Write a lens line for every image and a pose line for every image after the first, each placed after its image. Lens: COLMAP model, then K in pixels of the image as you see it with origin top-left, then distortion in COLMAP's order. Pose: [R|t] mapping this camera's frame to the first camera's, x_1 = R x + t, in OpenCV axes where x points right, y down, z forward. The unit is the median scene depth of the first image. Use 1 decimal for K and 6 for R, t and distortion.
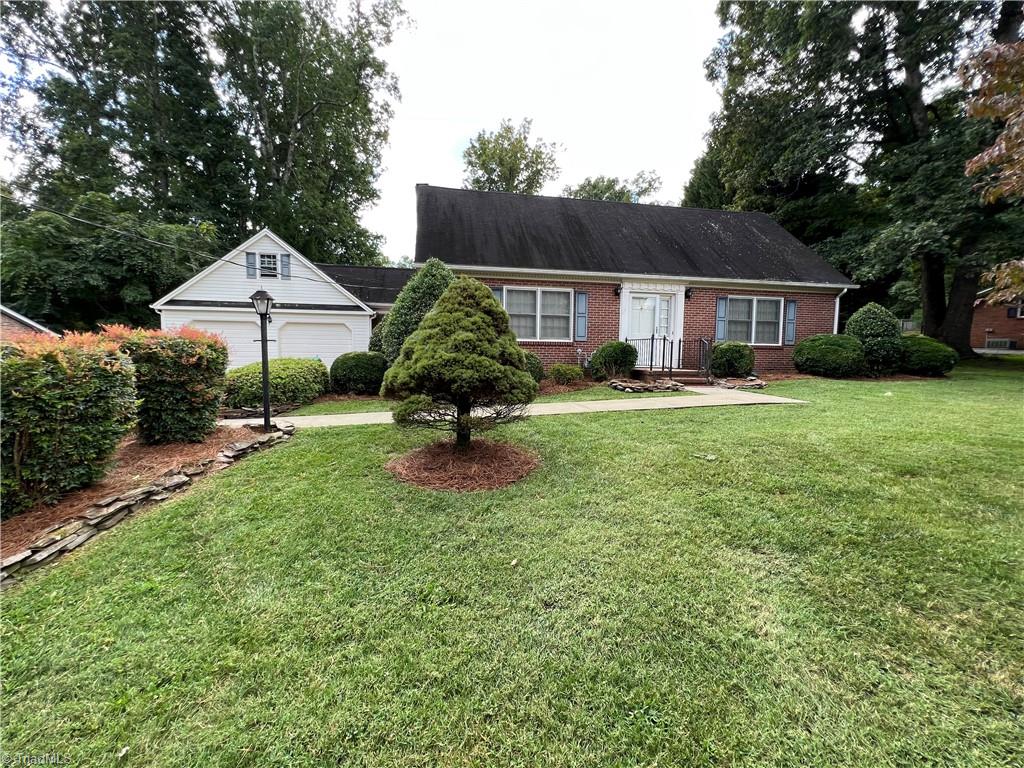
lens RADIAL K [[416.2, 0, 508.7], [0, 416.2, 380.4], [0, 0, 1]] dist [-0.000775, 0.000066]
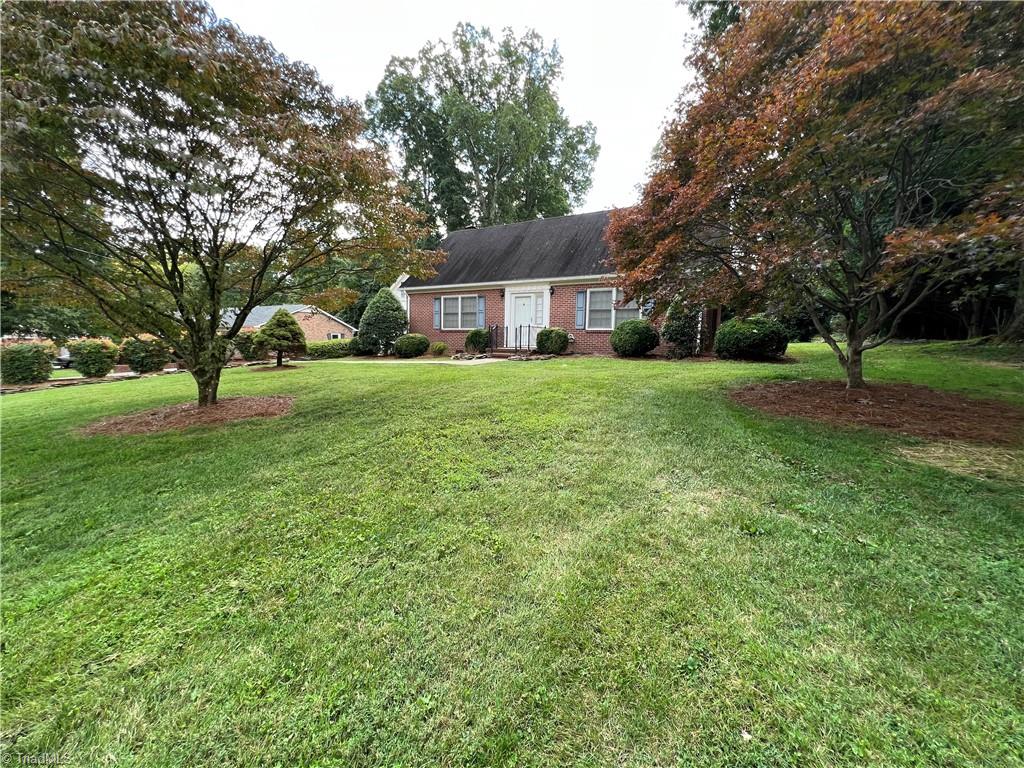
lens RADIAL K [[416.2, 0, 508.7], [0, 416.2, 380.4], [0, 0, 1]] dist [-0.000775, 0.000066]
pose [[0.762231, 0.063211, -0.644212, 1.023046], [-0.050478, 0.997994, 0.038198, 0.024329], [0.645334, 0.003403, 0.763893, -0.070637]]
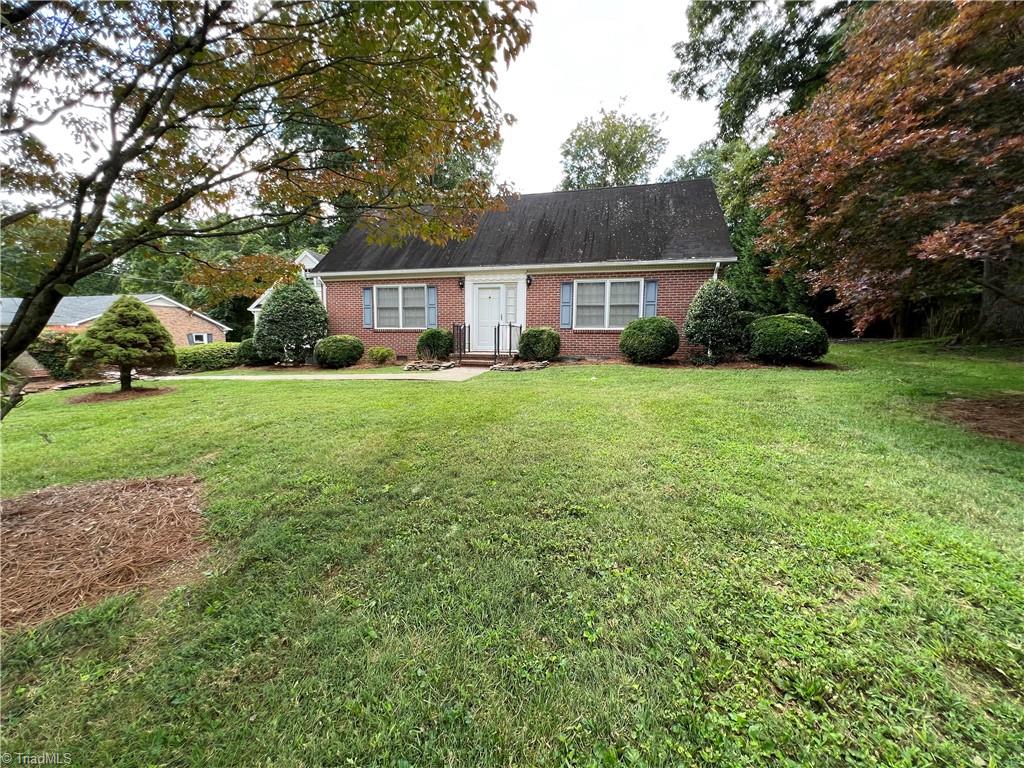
lens RADIAL K [[415.0, 0, 509.0], [0, 415.0, 380.4], [0, 0, 1]] dist [0.000288, -0.000090]
pose [[0.906488, 0.037745, -0.420542, 0.720659], [-0.026353, 0.999112, 0.032868, 0.007064], [0.421409, -0.018712, 0.906678, 0.022844]]
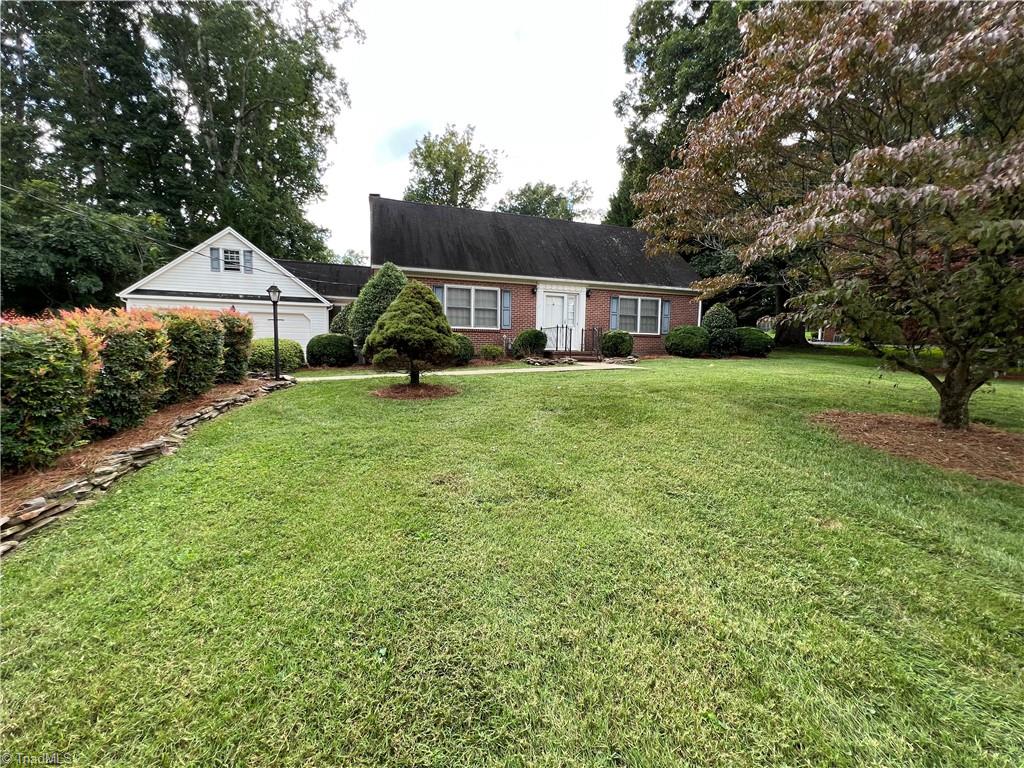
lens RADIAL K [[416.2, 0, 508.7], [0, 416.2, 380.4], [0, 0, 1]] dist [-0.000775, 0.000066]
pose [[0.992282, -0.004846, 0.123904, 0.018578], [0.003833, 0.999957, 0.008414, 0.043700], [-0.123939, -0.007875, 0.992259, -0.224843]]
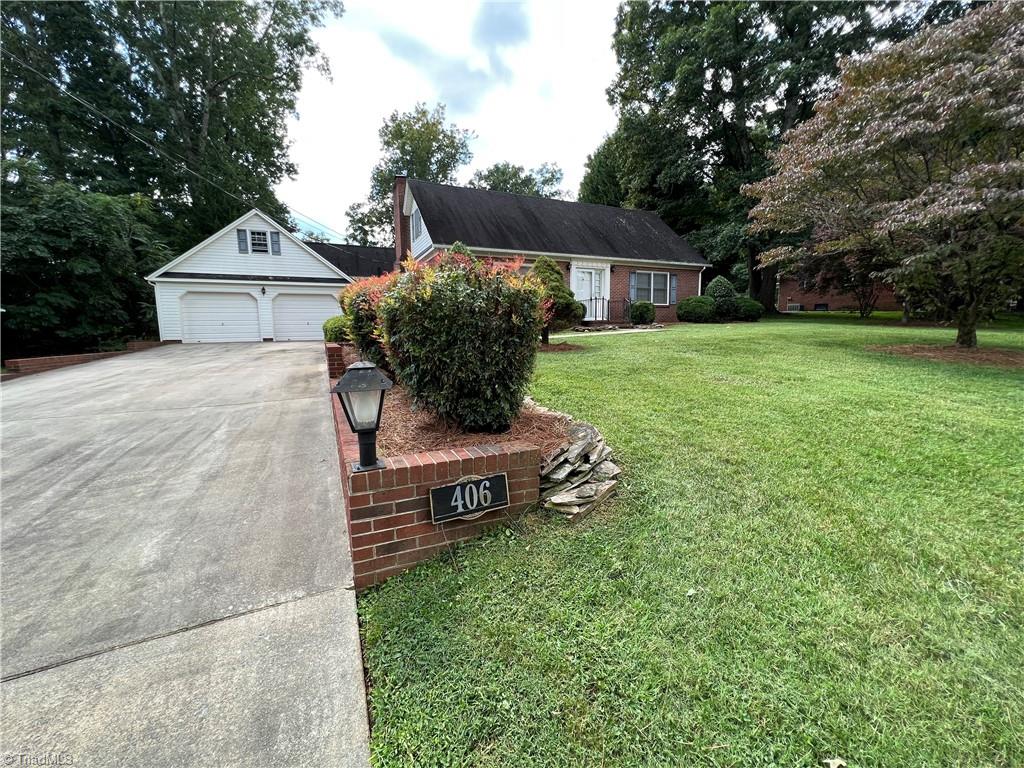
lens RADIAL K [[415.0, 0, 509.0], [0, 415.0, 380.4], [0, 0, 1]] dist [0.000288, -0.000090]
pose [[0.969049, -0.056554, 0.240305, -0.252357], [0.045180, 0.997594, 0.052584, 0.075956], [-0.242700, -0.040099, 0.969272, -0.292596]]
